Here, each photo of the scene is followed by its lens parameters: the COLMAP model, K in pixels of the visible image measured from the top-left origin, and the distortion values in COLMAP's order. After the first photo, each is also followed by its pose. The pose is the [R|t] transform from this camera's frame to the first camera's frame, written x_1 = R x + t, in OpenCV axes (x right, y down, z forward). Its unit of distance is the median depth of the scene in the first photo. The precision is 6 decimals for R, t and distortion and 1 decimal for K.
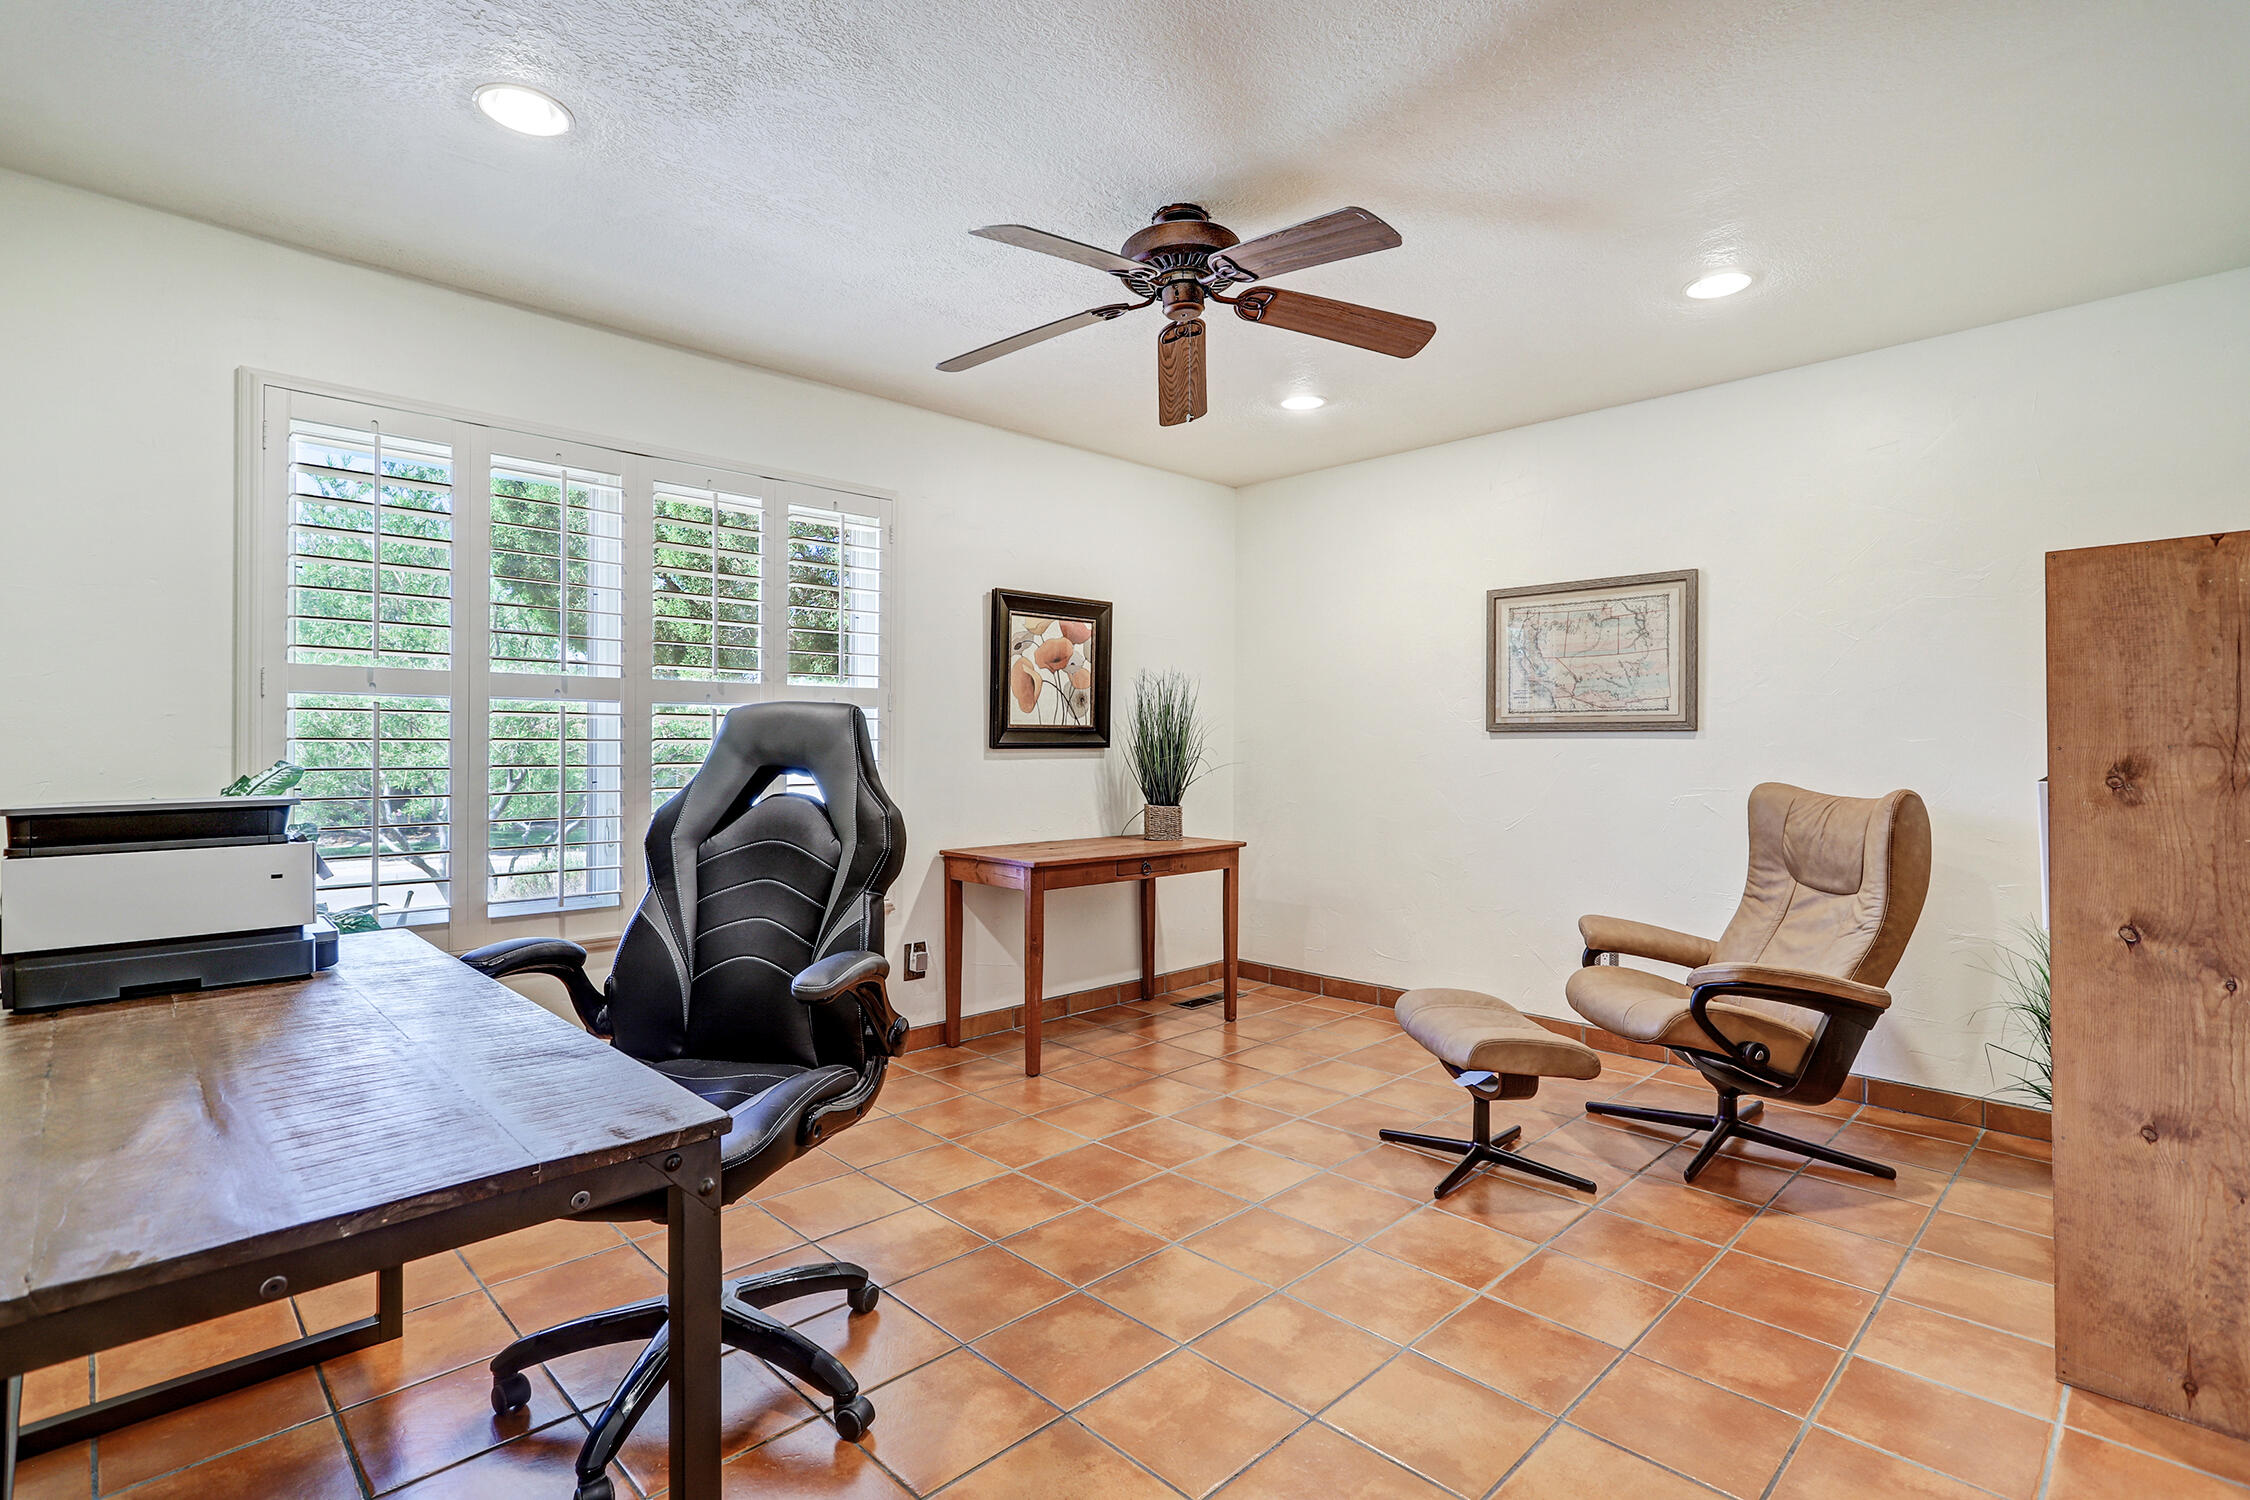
lens RADIAL K [[1096.5, 0, 1122.8], [0, 1096.5, 745.9], [0, 0, 1]] dist [-0.004558, 0.002683]
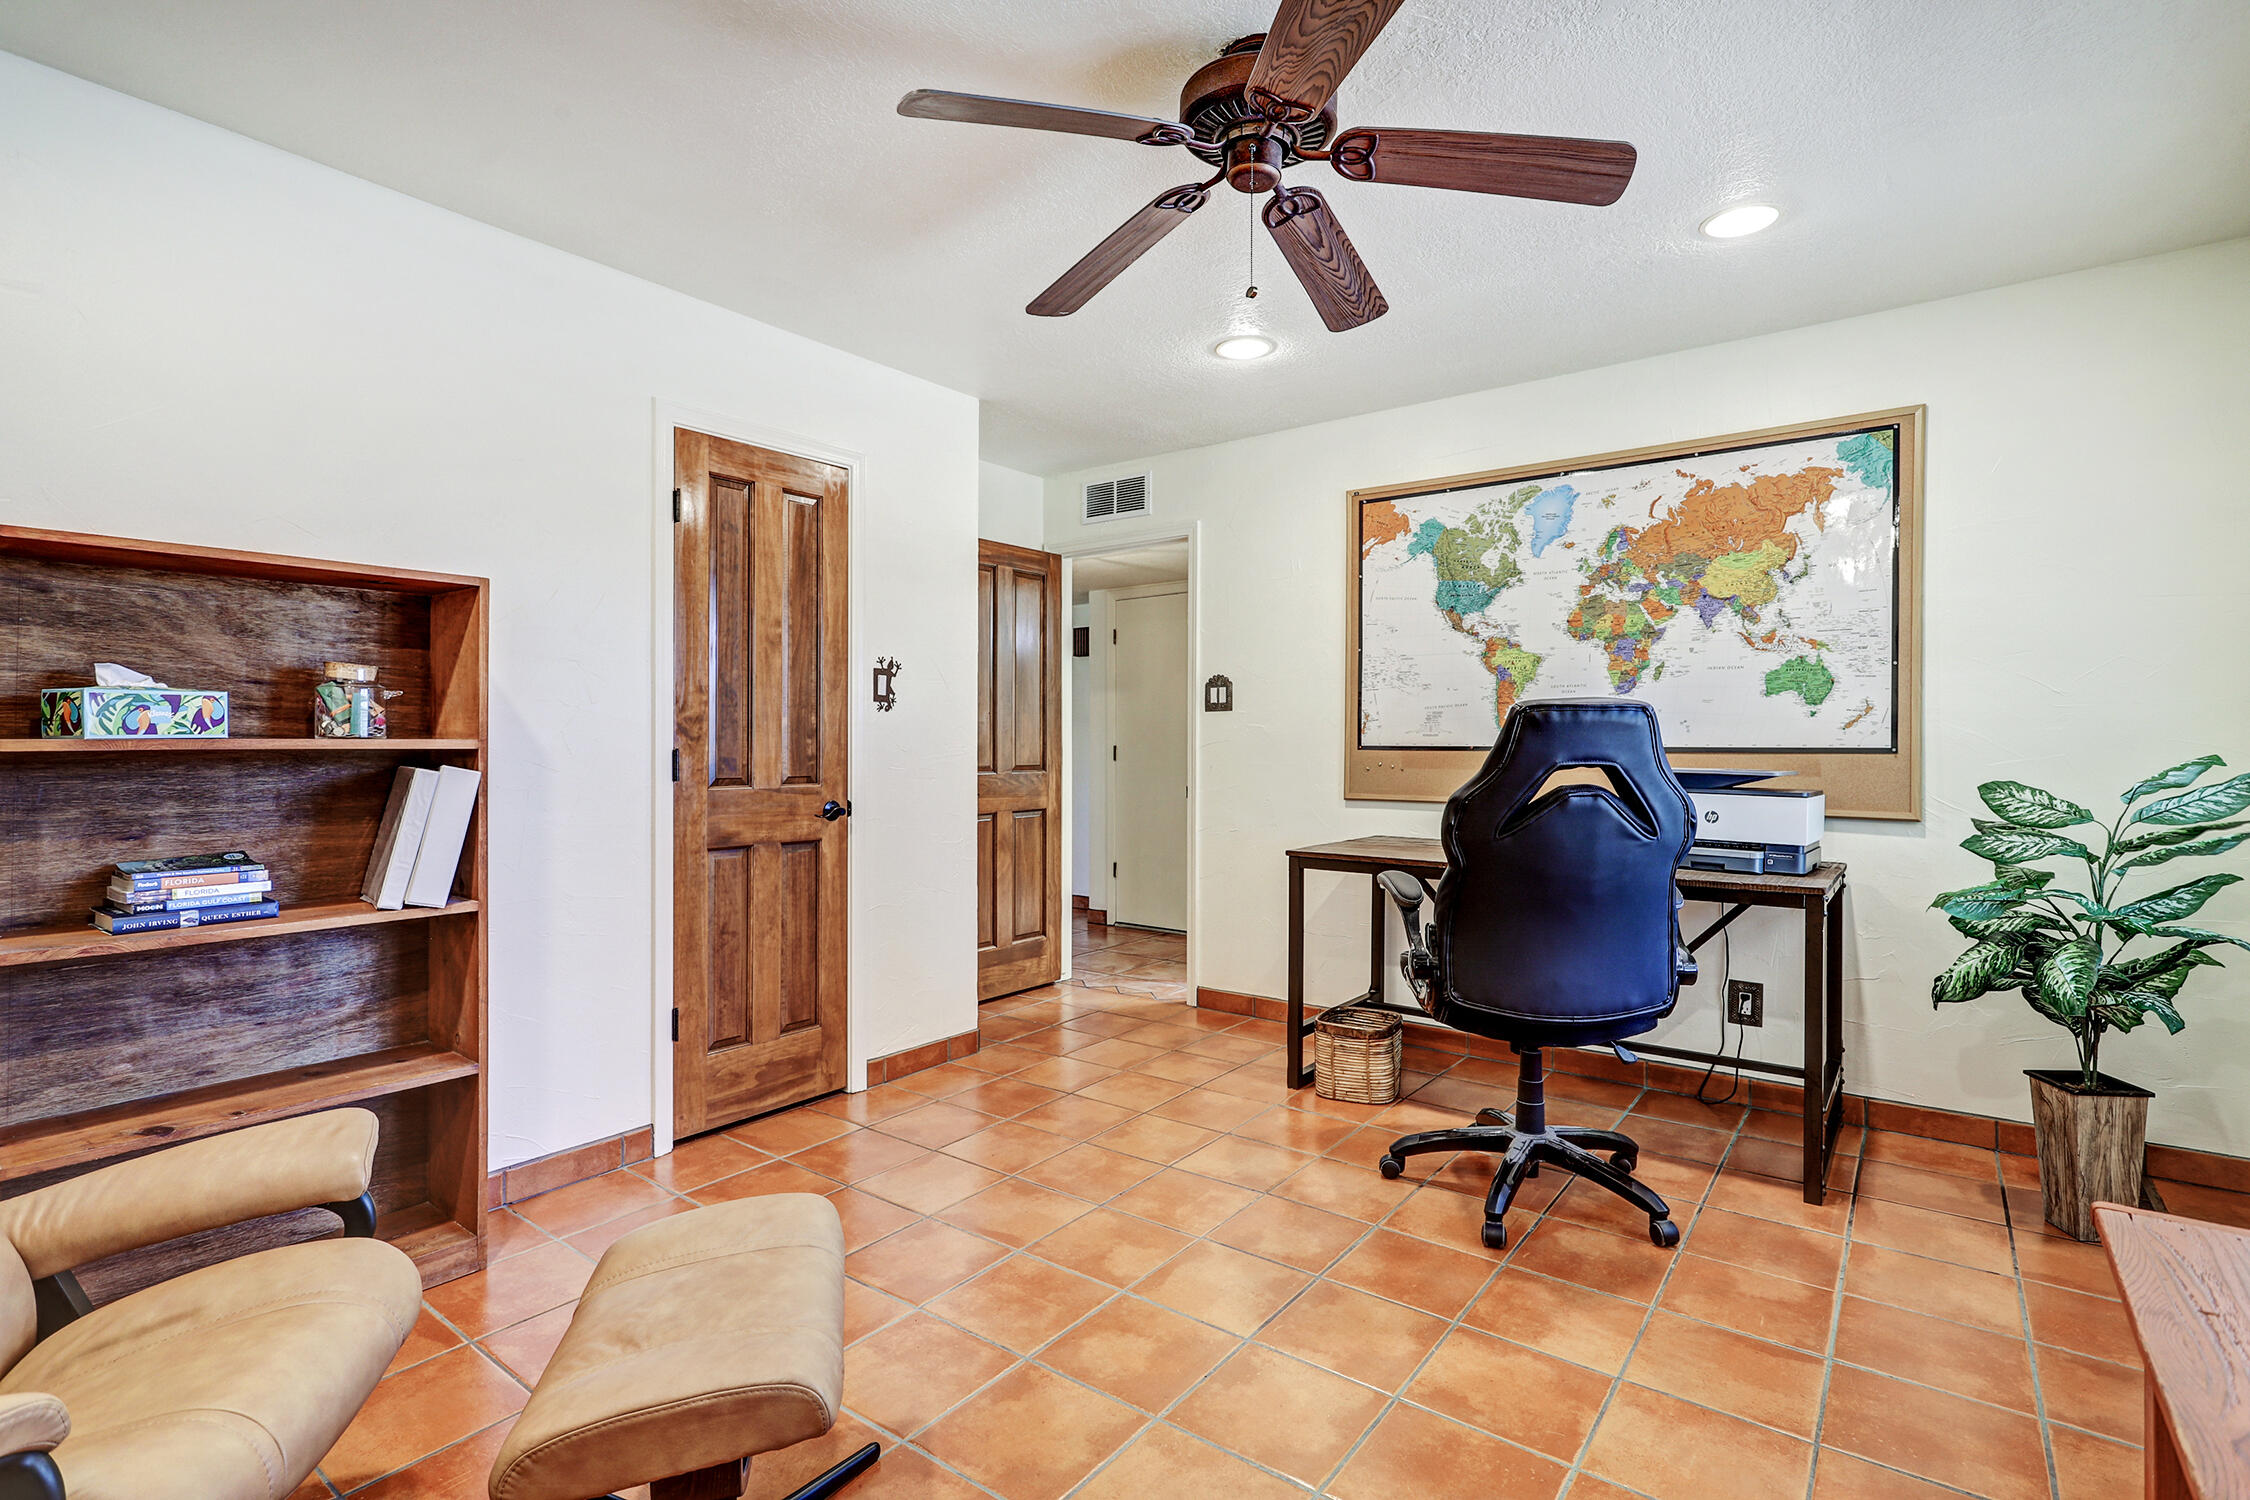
lens RADIAL K [[1096.5, 0, 1122.9], [0, 1096.5, 743.3], [0, 0, 1]] dist [-0.004558, 0.002683]
pose [[-0.988237, -0.002118, -0.152914, 0.267657], [-0.003662, 0.999945, 0.009815, -0.003283], [0.152885, 0.010260, -0.988191, 1.788634]]
